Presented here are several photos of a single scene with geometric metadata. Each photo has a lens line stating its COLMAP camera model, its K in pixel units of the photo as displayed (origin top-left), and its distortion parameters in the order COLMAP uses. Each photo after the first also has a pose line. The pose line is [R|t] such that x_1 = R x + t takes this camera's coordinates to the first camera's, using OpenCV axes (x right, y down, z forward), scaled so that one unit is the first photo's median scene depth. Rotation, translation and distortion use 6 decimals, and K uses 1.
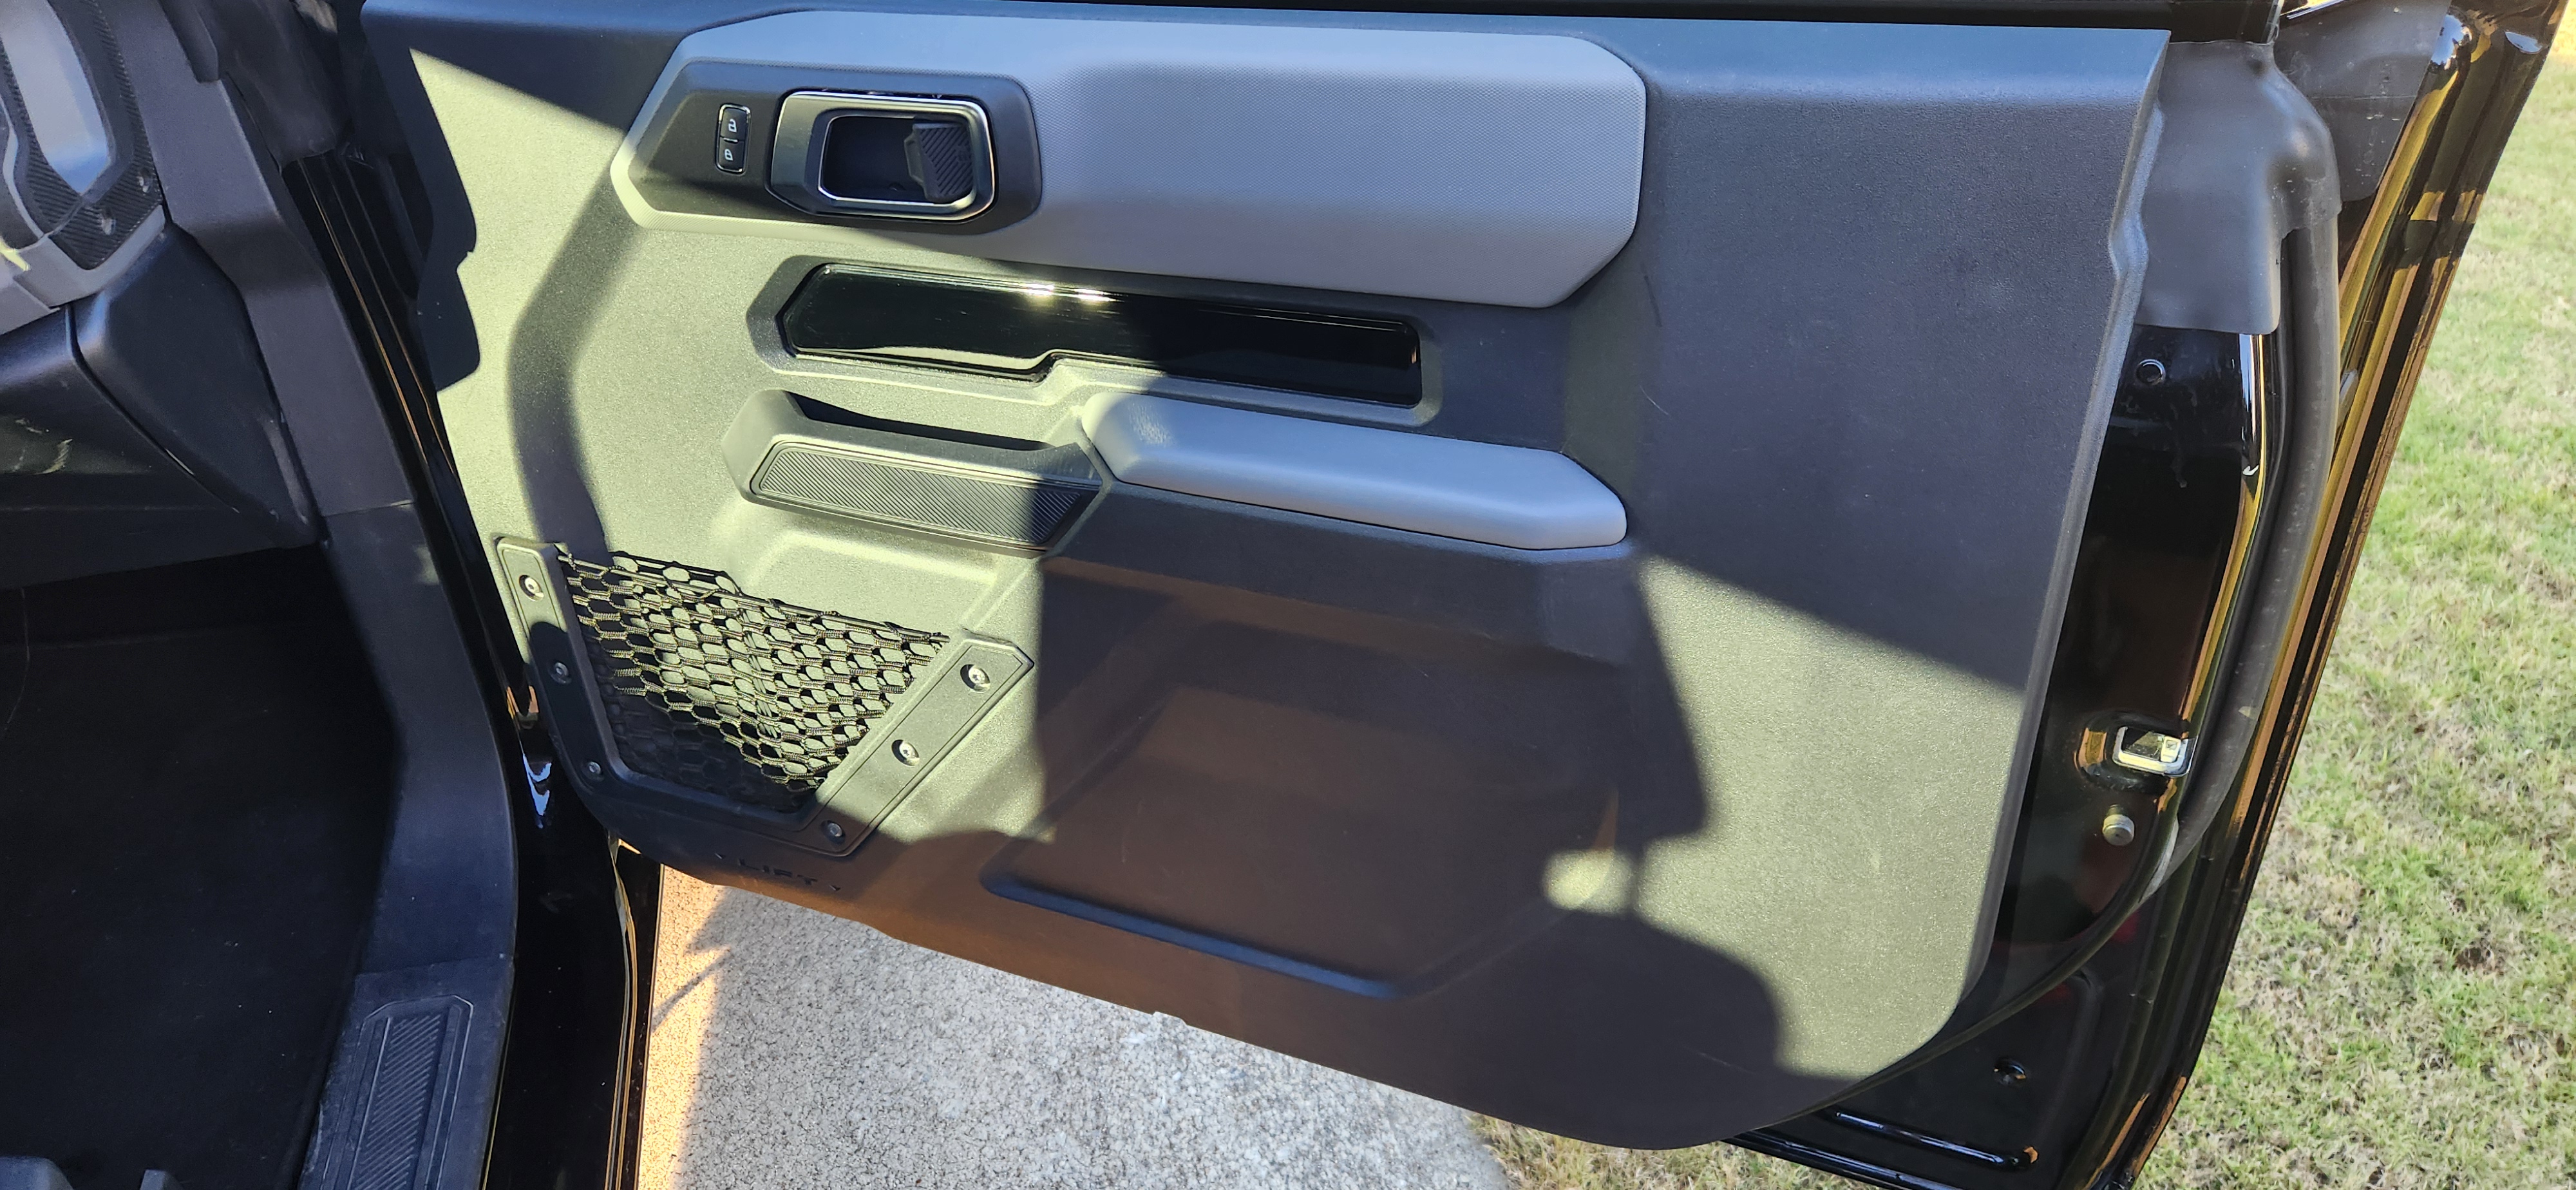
lens RADIAL K [[1672.8, 0, 1288.0], [0, 1672.8, 595.0], [0, 0, 1]] dist [-0.002383, -0.003226]
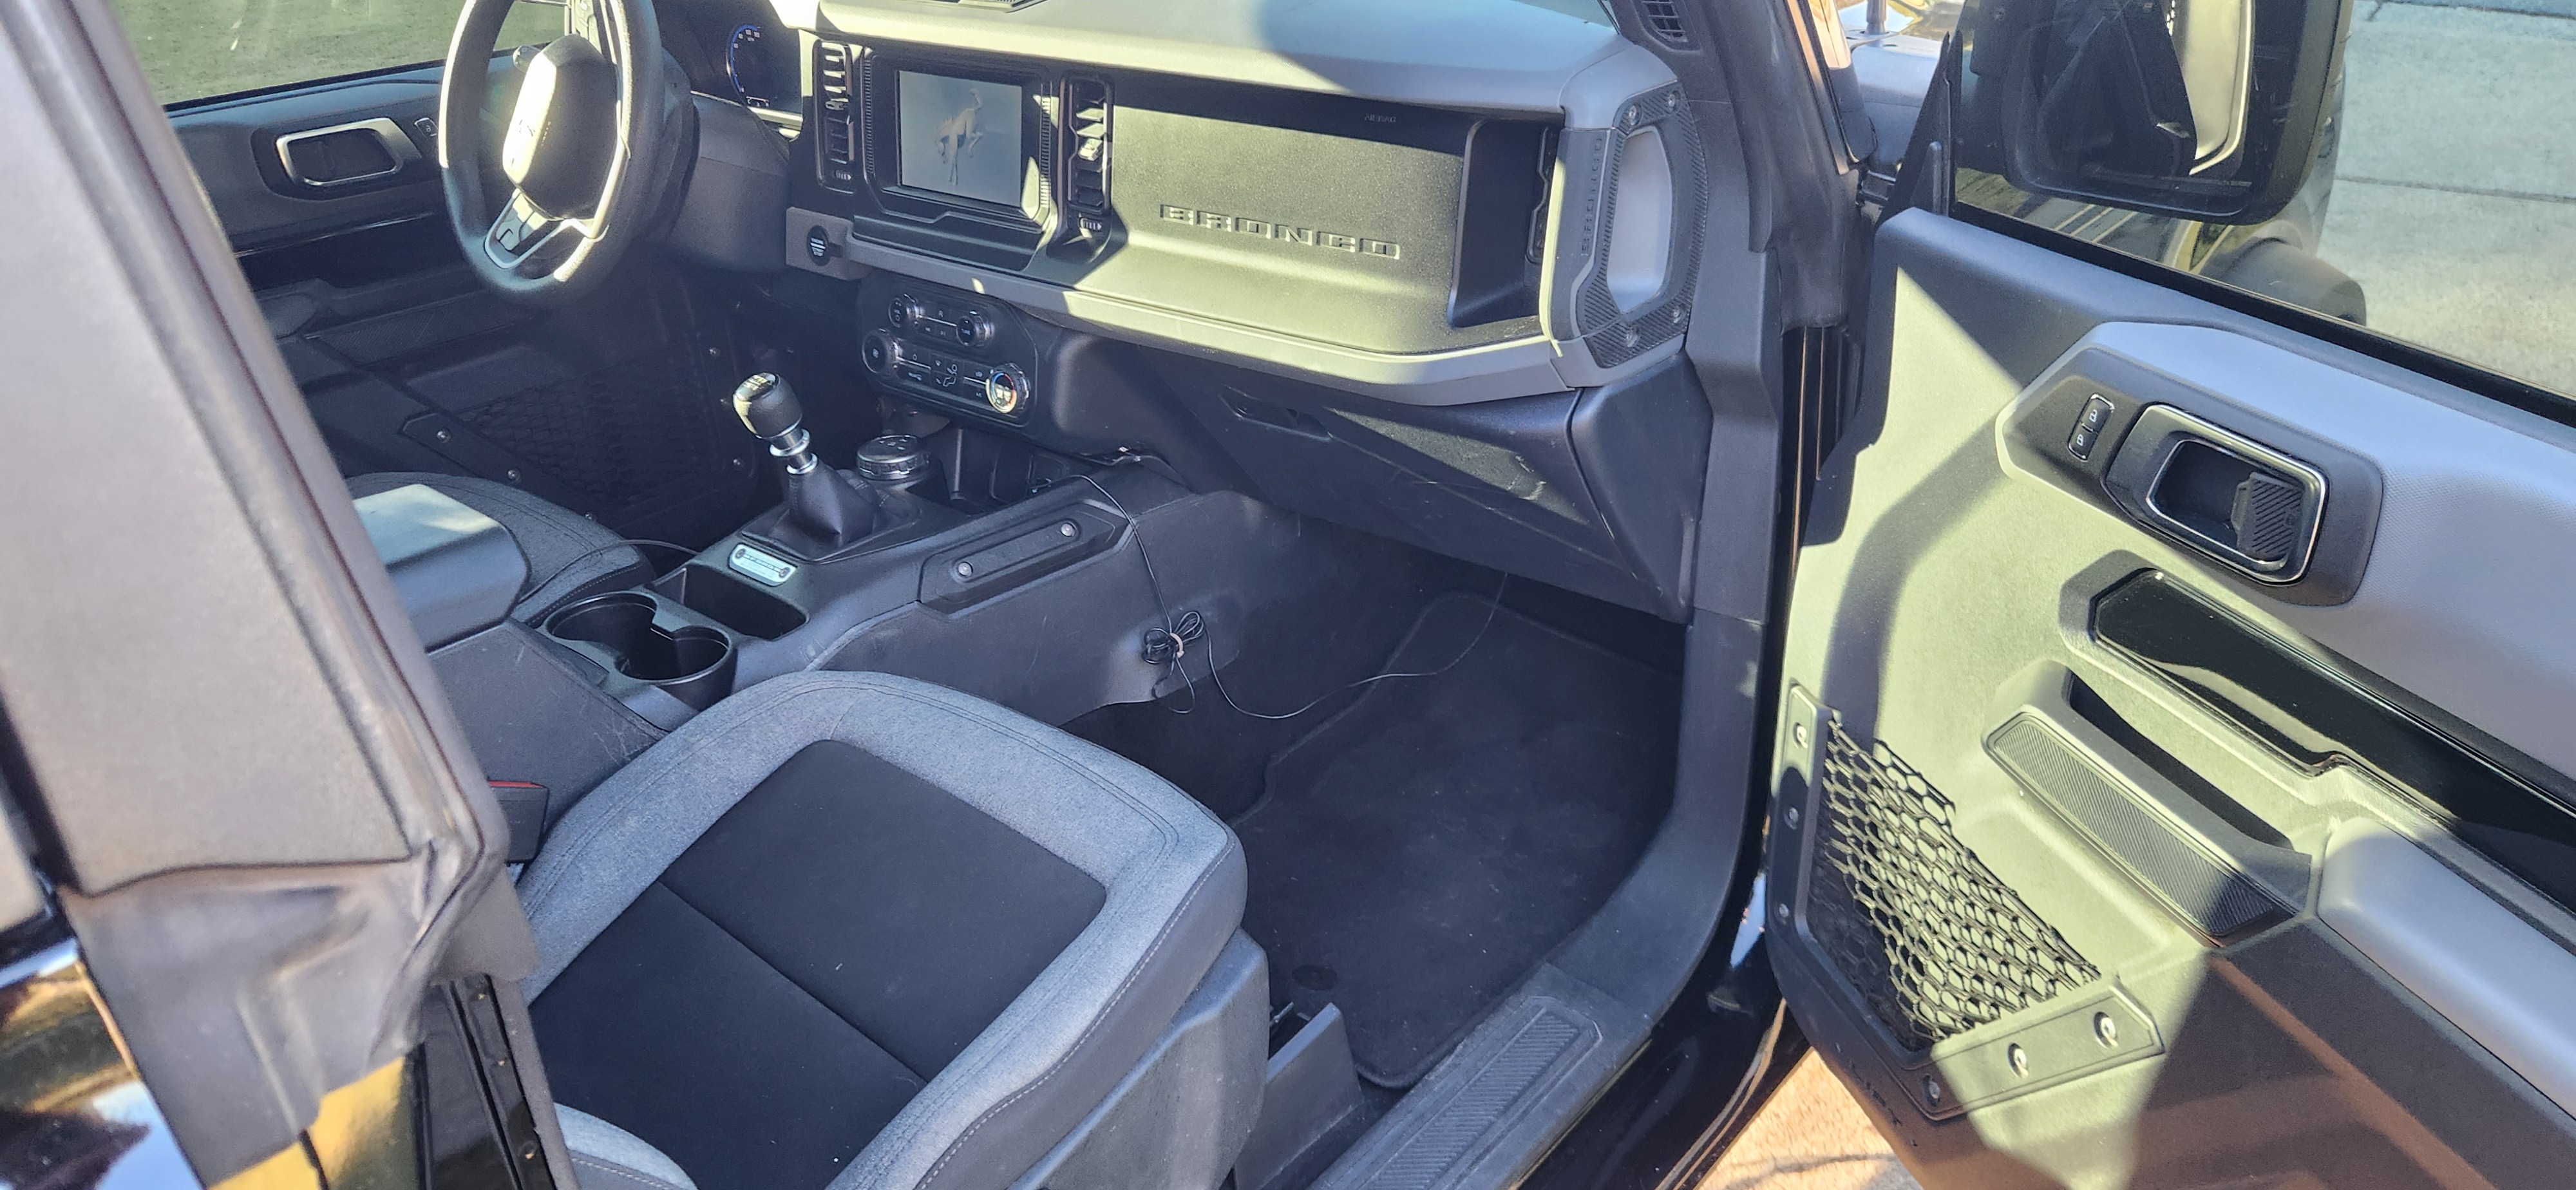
lens RADIAL K [[1671.1, 0, 1288.0], [0, 1671.1, 595.0], [0, 0, 1]] dist [0.001228, 0.000592]
pose [[0.576598, 0.367212, -0.729857, 0.131894], [-0.435847, 0.893830, 0.105386, -0.062529], [0.691066, 0.257341, 0.675428, 0.007575]]
